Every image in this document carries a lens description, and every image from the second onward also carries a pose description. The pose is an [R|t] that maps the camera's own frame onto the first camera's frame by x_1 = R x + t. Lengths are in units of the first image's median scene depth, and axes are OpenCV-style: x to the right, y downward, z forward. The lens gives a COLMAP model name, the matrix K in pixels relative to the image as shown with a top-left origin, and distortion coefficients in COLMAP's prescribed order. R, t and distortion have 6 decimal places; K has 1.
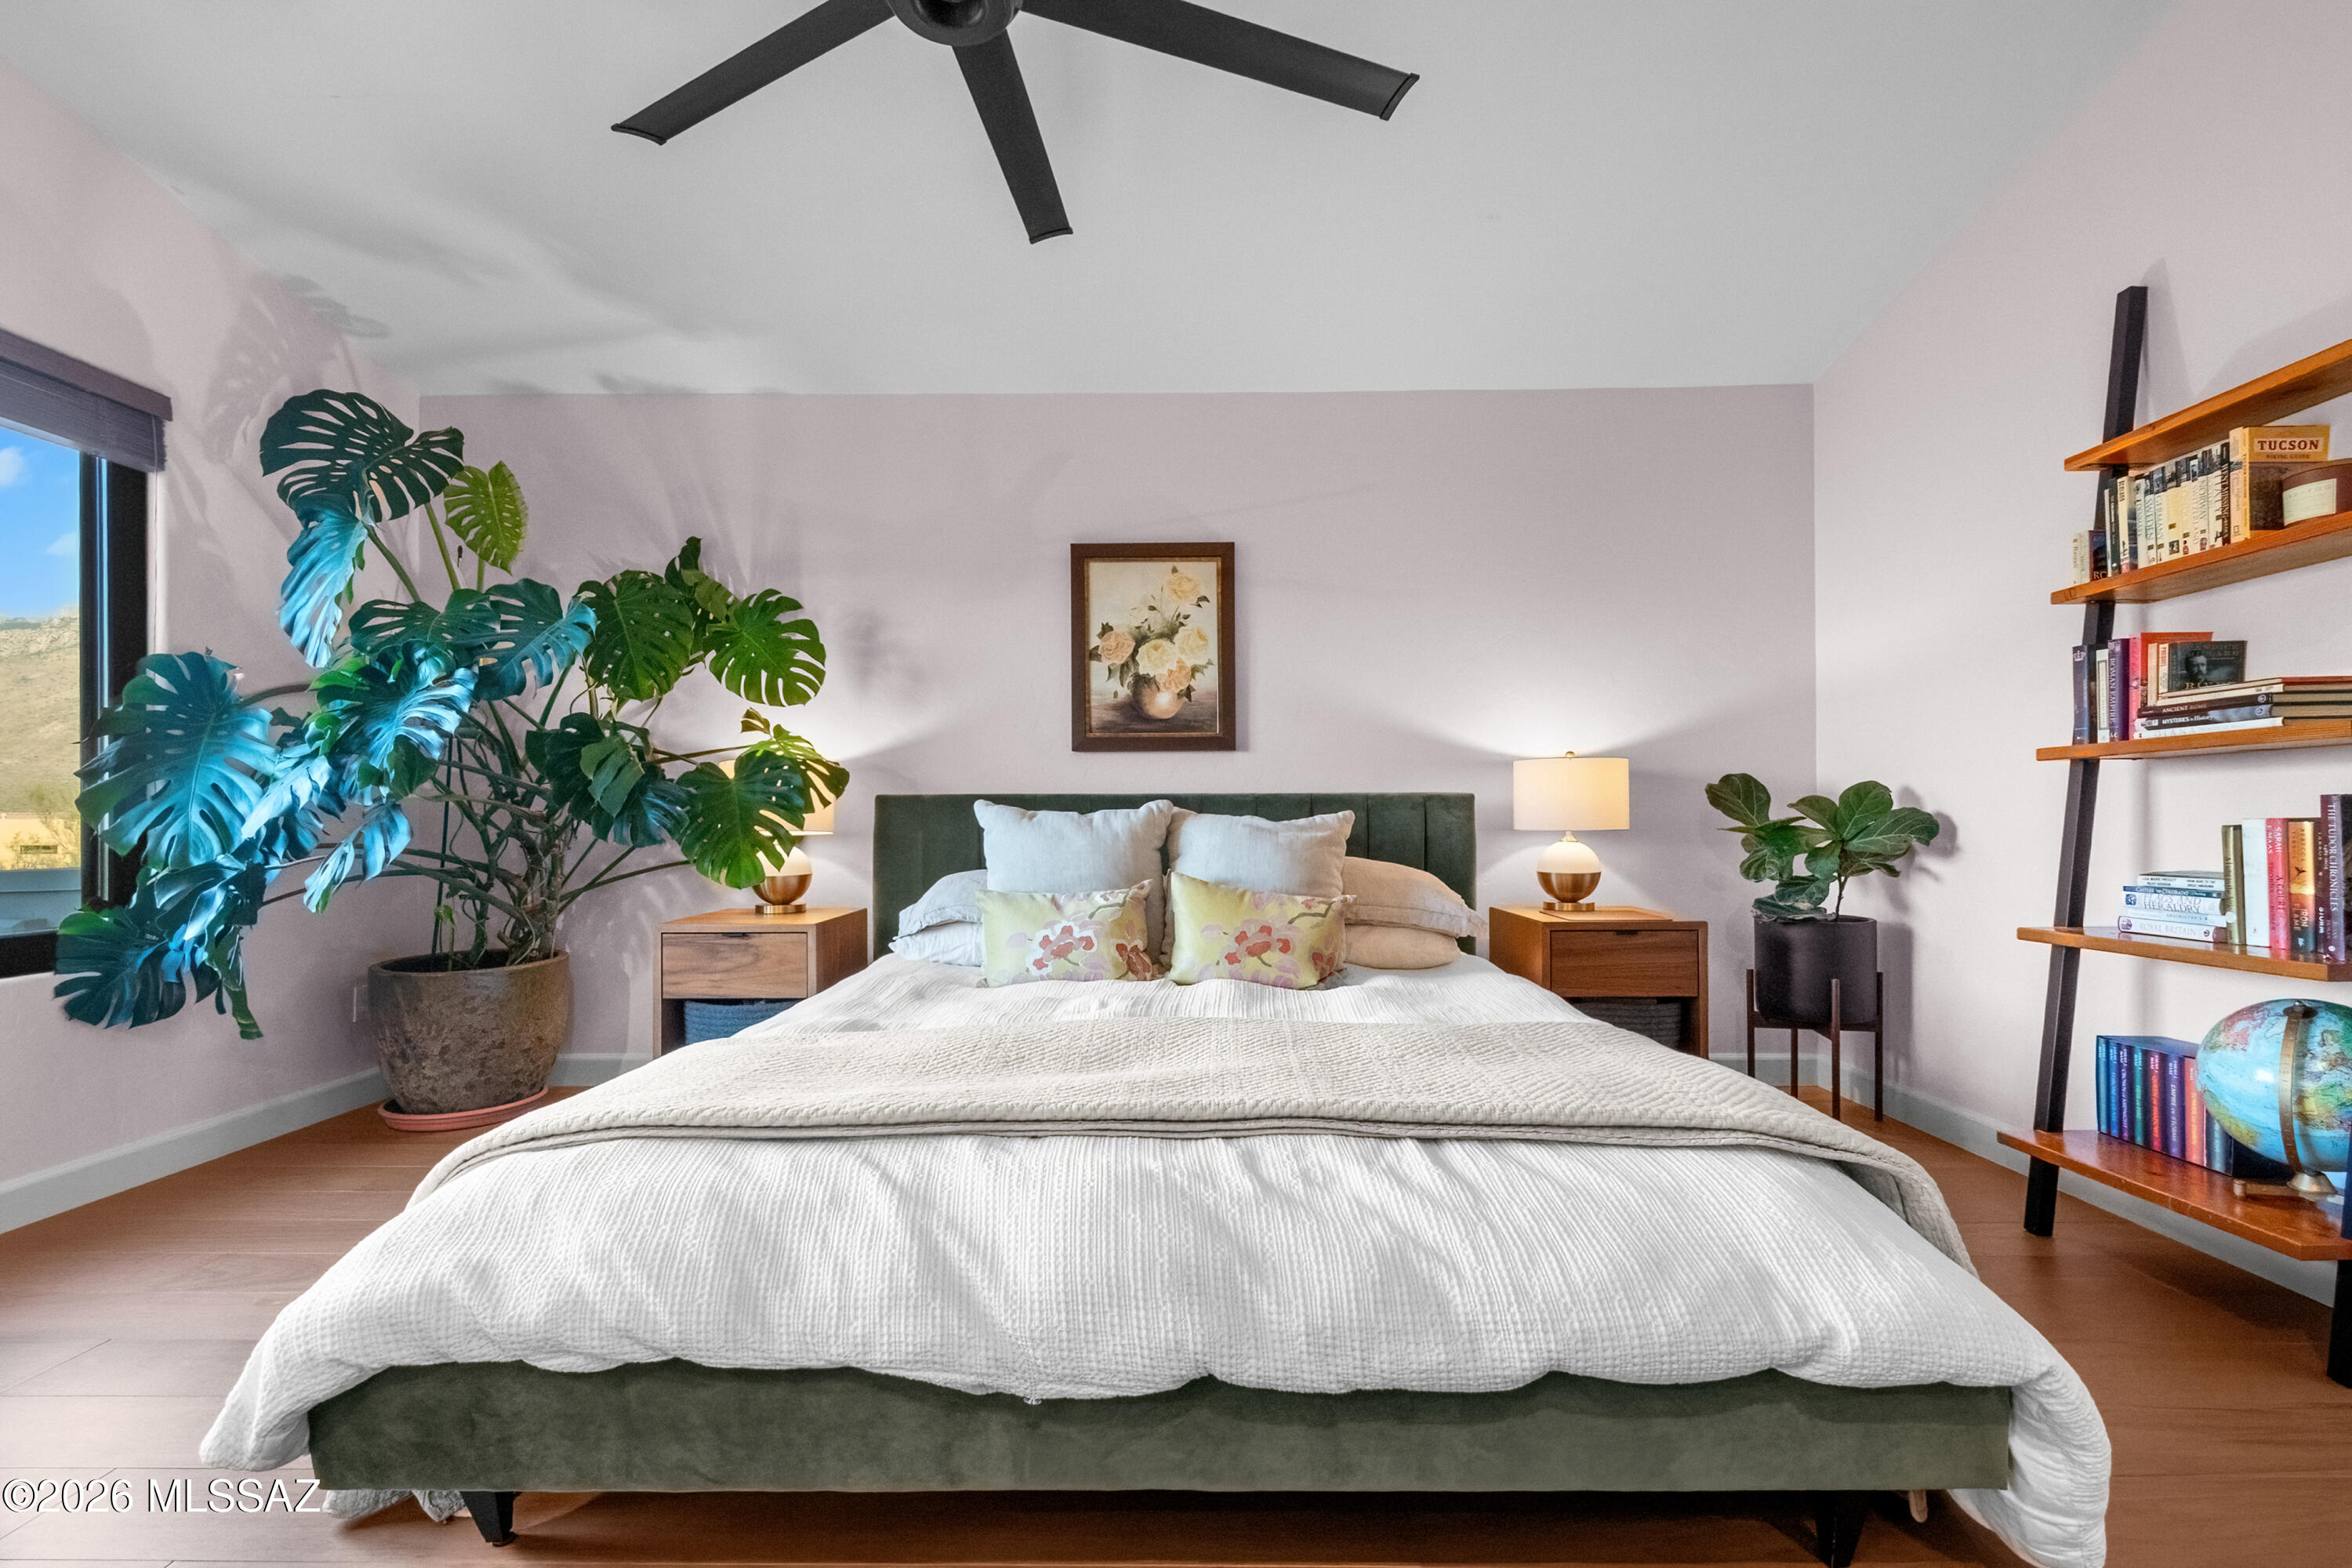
lens RADIAL K [[1066.8, 0, 1183.8], [0, 1066.8, 796.5], [0, 0, 1]] dist [-0.001266, -0.000917]
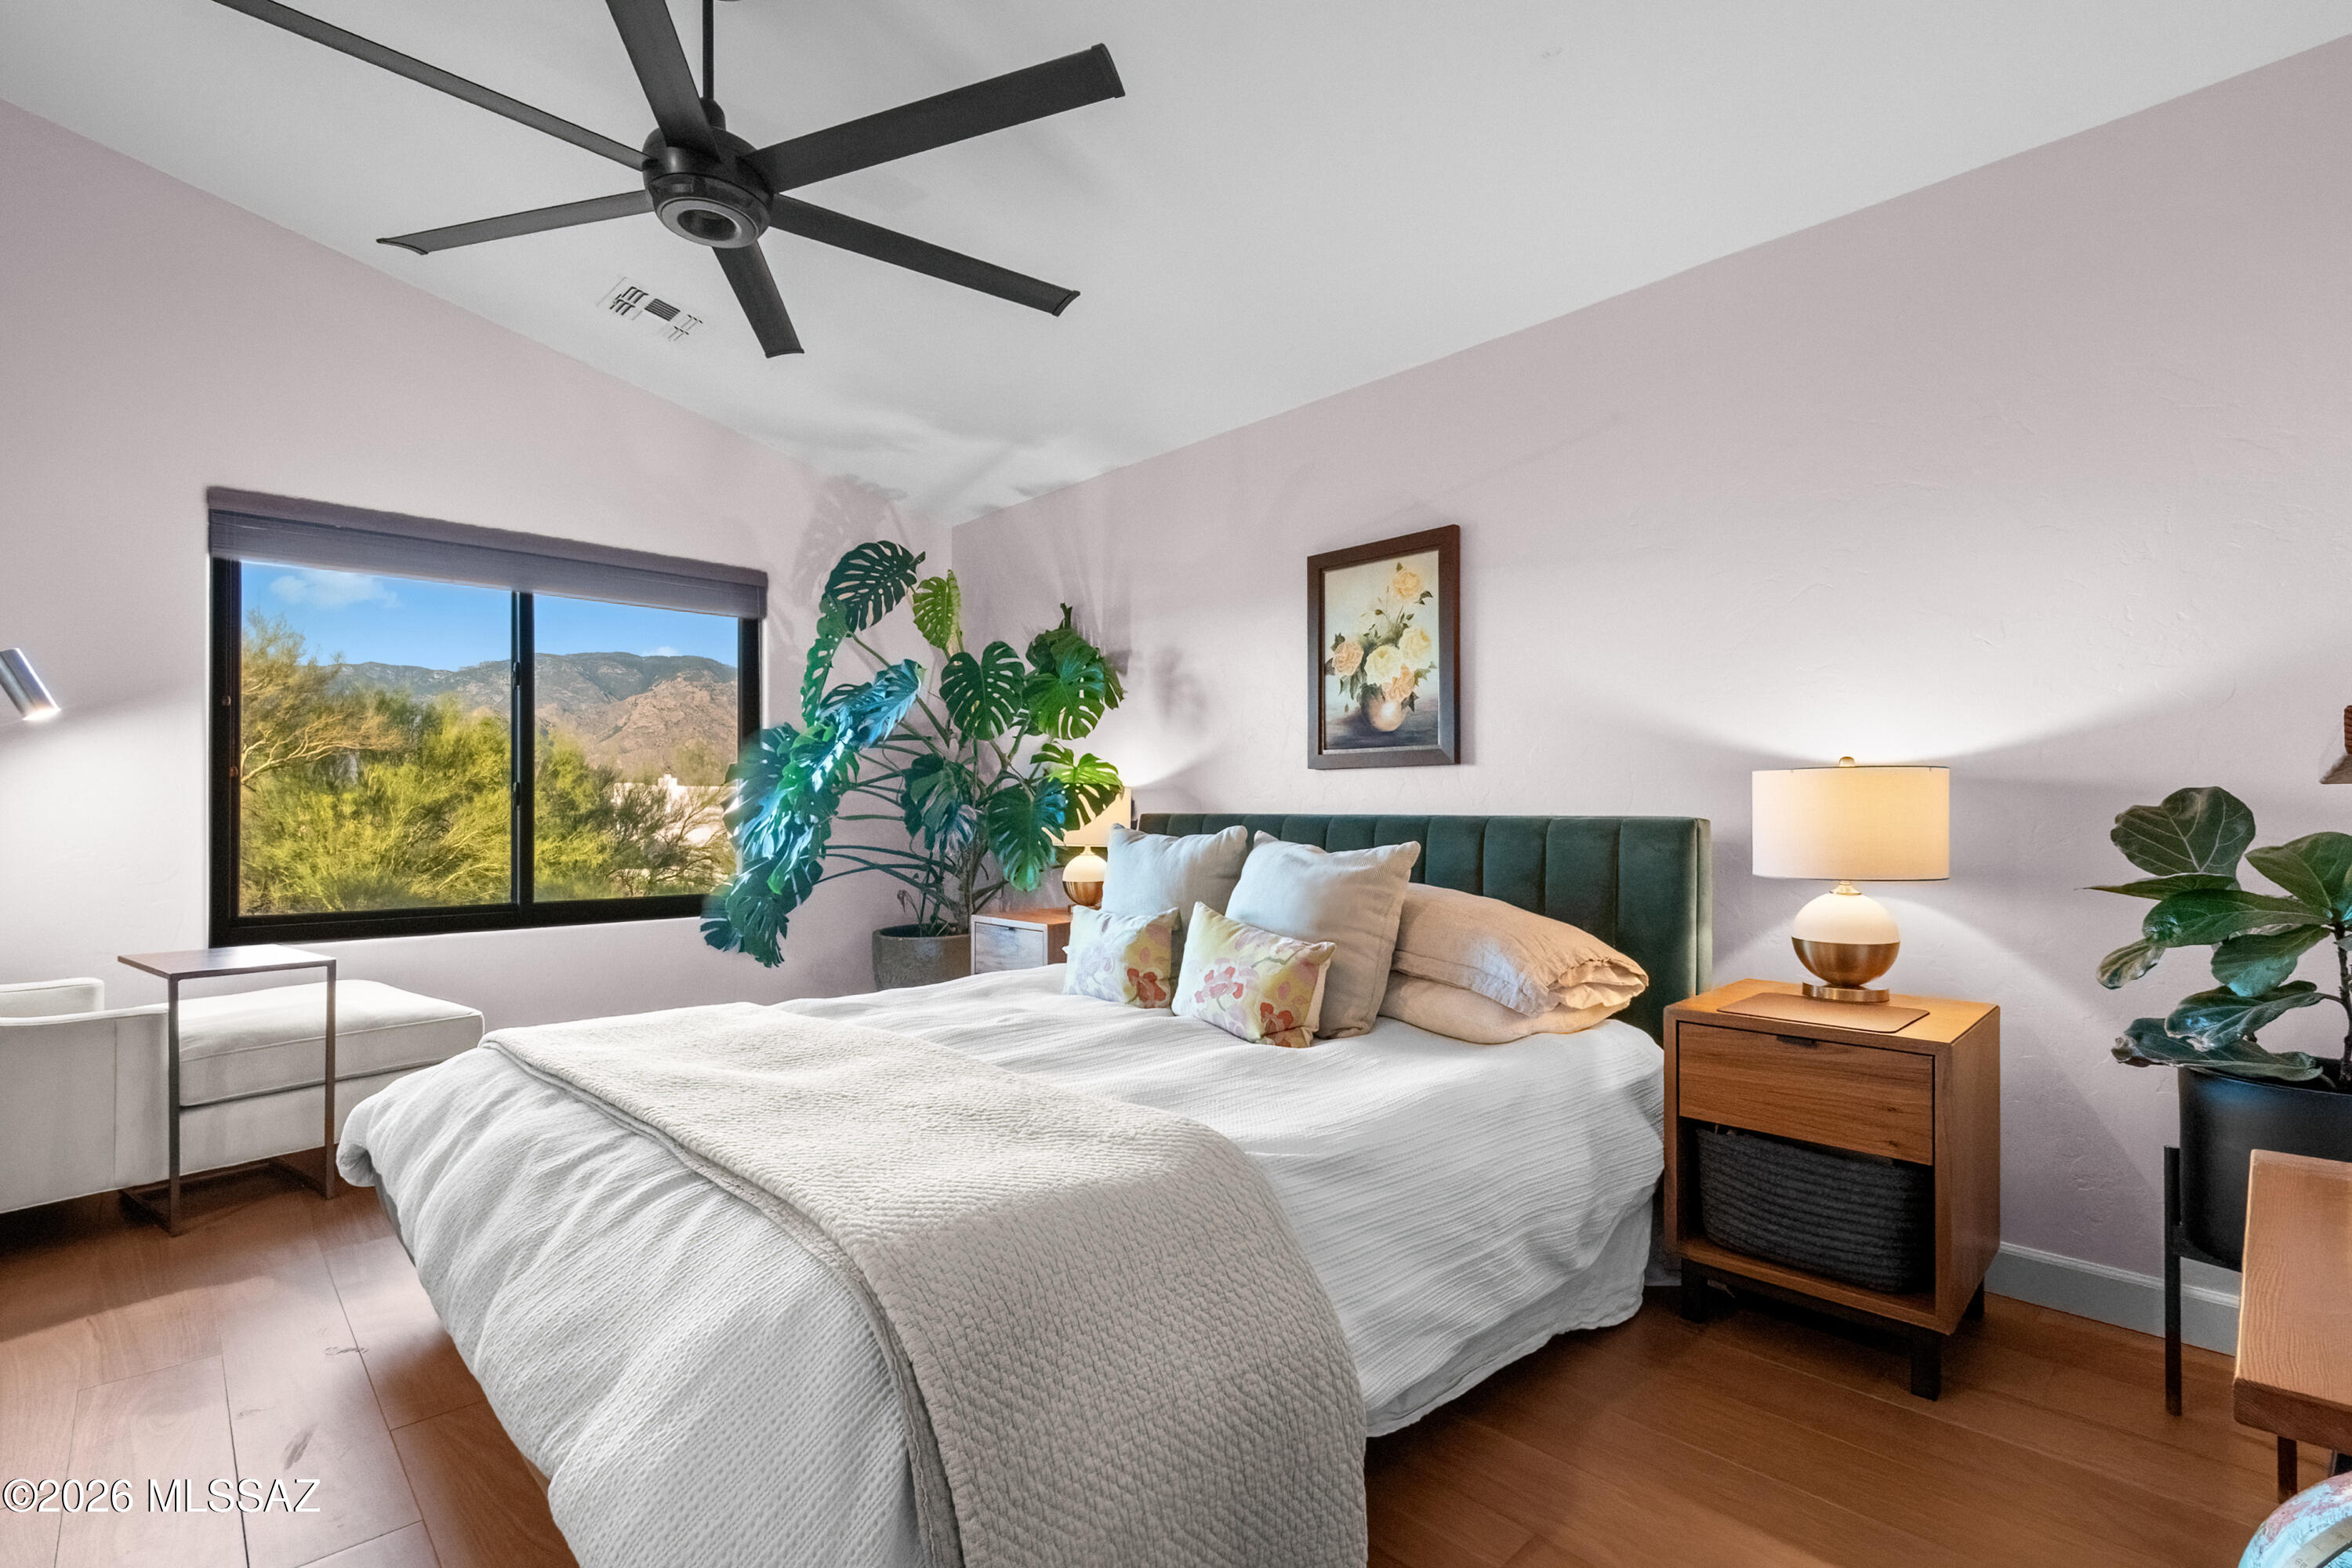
lens RADIAL K [[1066.8, 0, 1180.3], [0, 1066.8, 792.2], [0, 0, 1]] dist [-0.001266, -0.000917]
pose [[0.697522, -0.006549, -0.716533, 0.512296], [0.009708, 0.999953, 0.000310, -0.022846], [0.716497, -0.007173, 0.697553, 0.231944]]
